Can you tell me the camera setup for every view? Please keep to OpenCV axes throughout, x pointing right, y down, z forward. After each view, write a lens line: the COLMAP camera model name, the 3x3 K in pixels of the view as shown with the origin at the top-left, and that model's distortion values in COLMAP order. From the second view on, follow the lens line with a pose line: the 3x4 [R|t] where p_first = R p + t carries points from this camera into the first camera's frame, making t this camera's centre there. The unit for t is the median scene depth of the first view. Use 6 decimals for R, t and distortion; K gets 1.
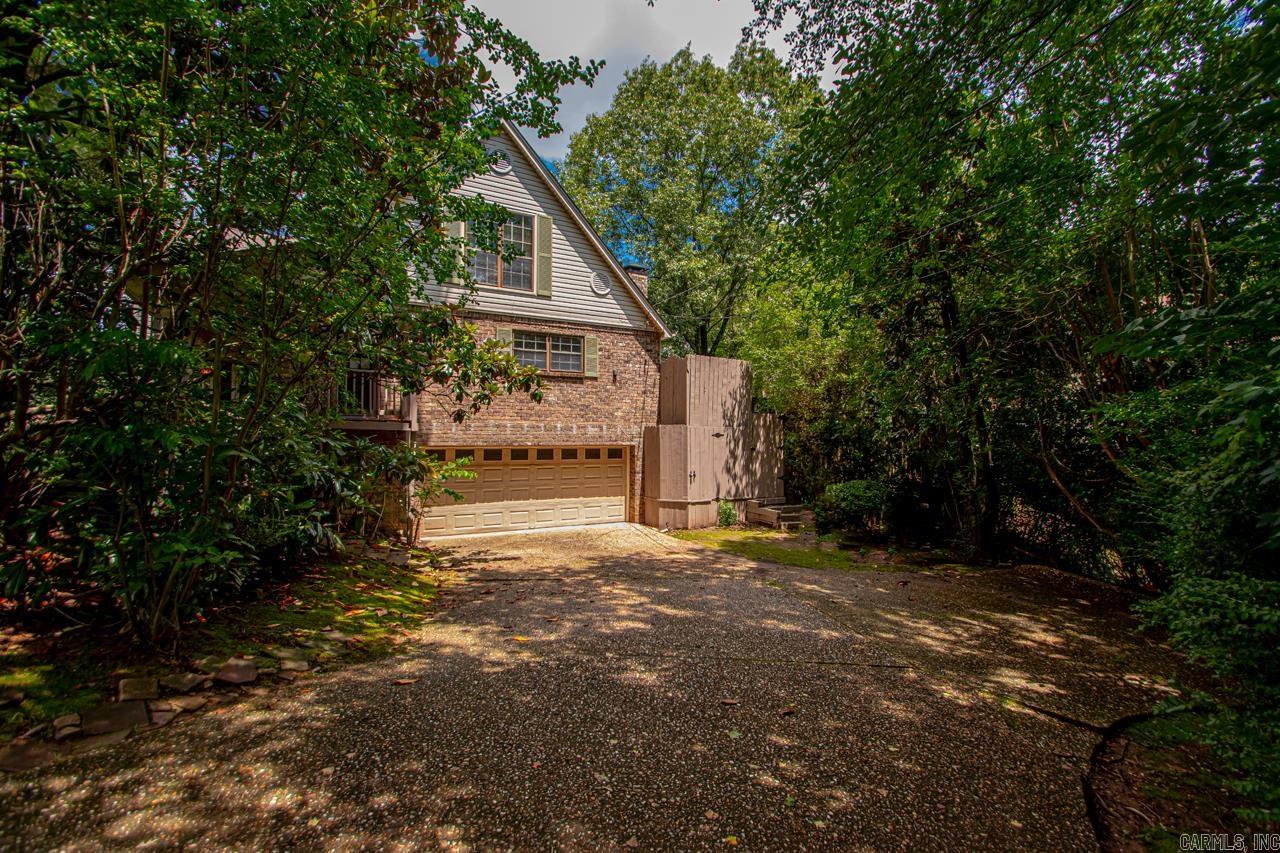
lens RADIAL K [[590.2, 0, 657.7], [0, 590.2, 425.8], [0, 0, 1]] dist [0.026066, -0.022712]
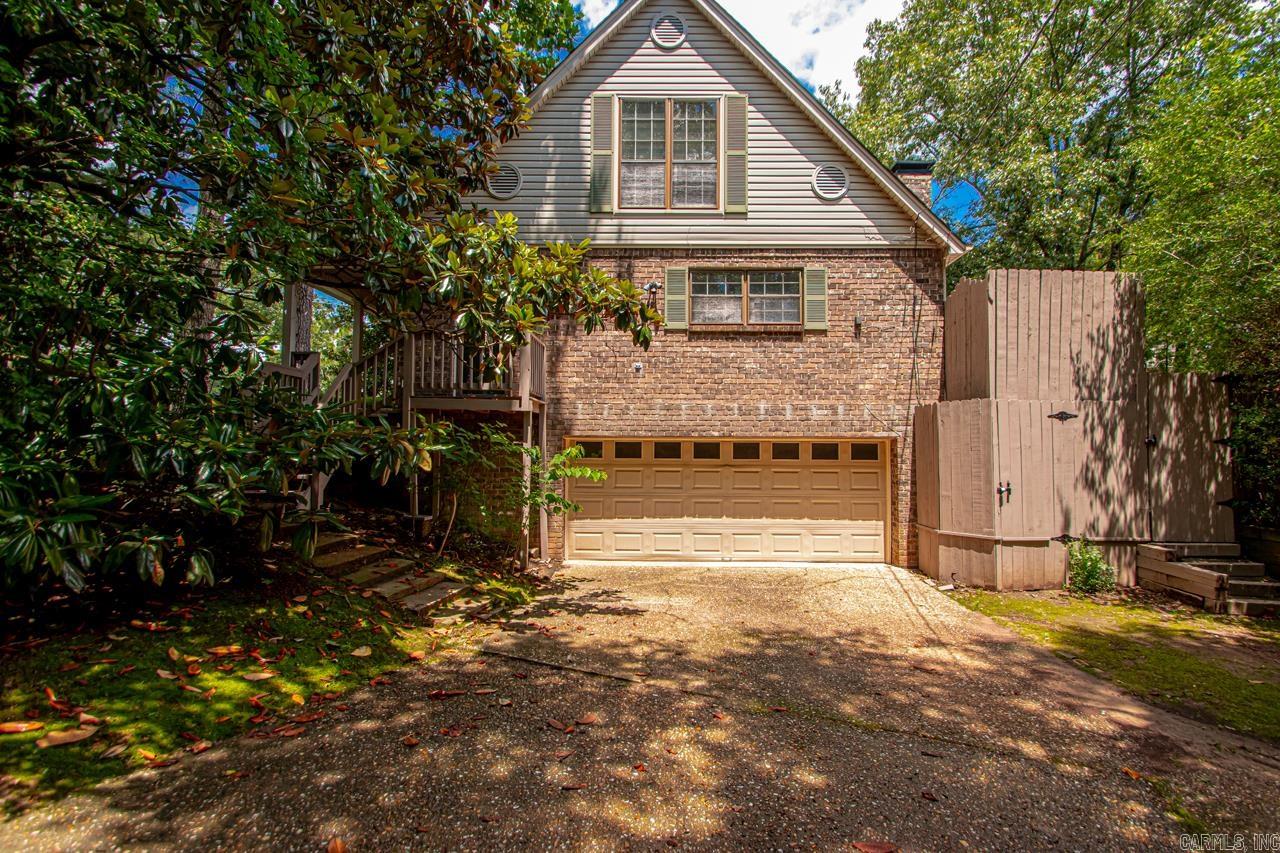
lens RADIAL K [[590.2, 0, 657.7], [0, 590.2, 425.8], [0, 0, 1]] dist [0.026066, -0.022712]
pose [[0.847137, -0.022581, -0.530895, 0.078340], [0.008922, 0.999560, -0.028279, 0.036649], [0.531300, 0.019219, 0.846966, 0.363706]]
